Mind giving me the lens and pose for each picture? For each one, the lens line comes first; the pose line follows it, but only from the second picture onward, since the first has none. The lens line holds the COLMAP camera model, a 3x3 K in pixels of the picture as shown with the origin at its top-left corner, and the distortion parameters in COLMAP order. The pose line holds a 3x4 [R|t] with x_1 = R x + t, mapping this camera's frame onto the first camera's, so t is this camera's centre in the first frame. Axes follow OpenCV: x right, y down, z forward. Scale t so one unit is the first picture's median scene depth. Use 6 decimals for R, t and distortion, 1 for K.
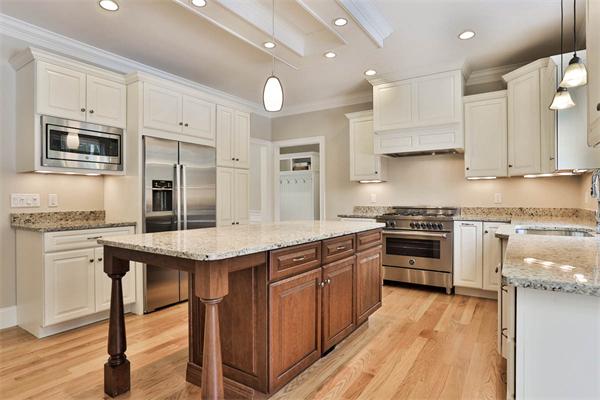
lens RADIAL K [[330.1, 0, 306.3], [0, 330.1, 199.8], [0, 0, 1]] dist [-0.017393, 0.000083]
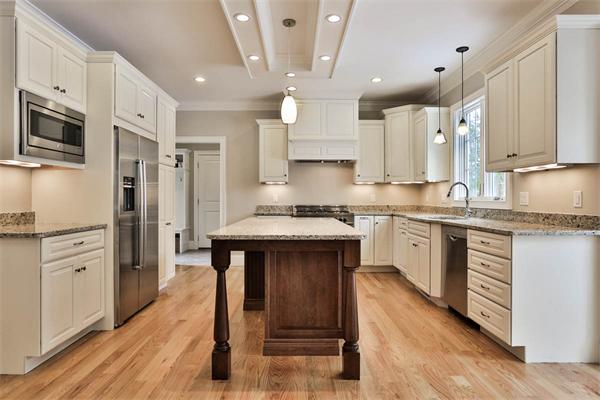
lens RADIAL K [[359.4, 0, 300.0], [0, 359.4, 200.0], [0, 0, 1]] dist [-0.003179, 0.000092]
pose [[0.832579, 0.001616, 0.553905, -0.518693], [-0.000842, 0.999998, -0.001651, 0.004425], [-0.553906, 0.000908, 0.832578, -0.064311]]
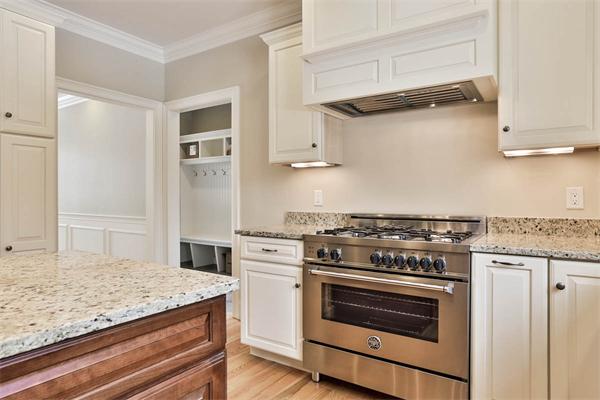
lens RADIAL K [[359.4, 0, 300.0], [0, 359.4, 200.0], [0, 0, 1]] dist [-0.003179, 0.000092]
pose [[0.999550, 0.003563, -0.029774, 0.250740], [-0.003568, 0.999994, -0.000131, -0.000721], [0.029773, 0.000237, 0.999557, 0.554459]]
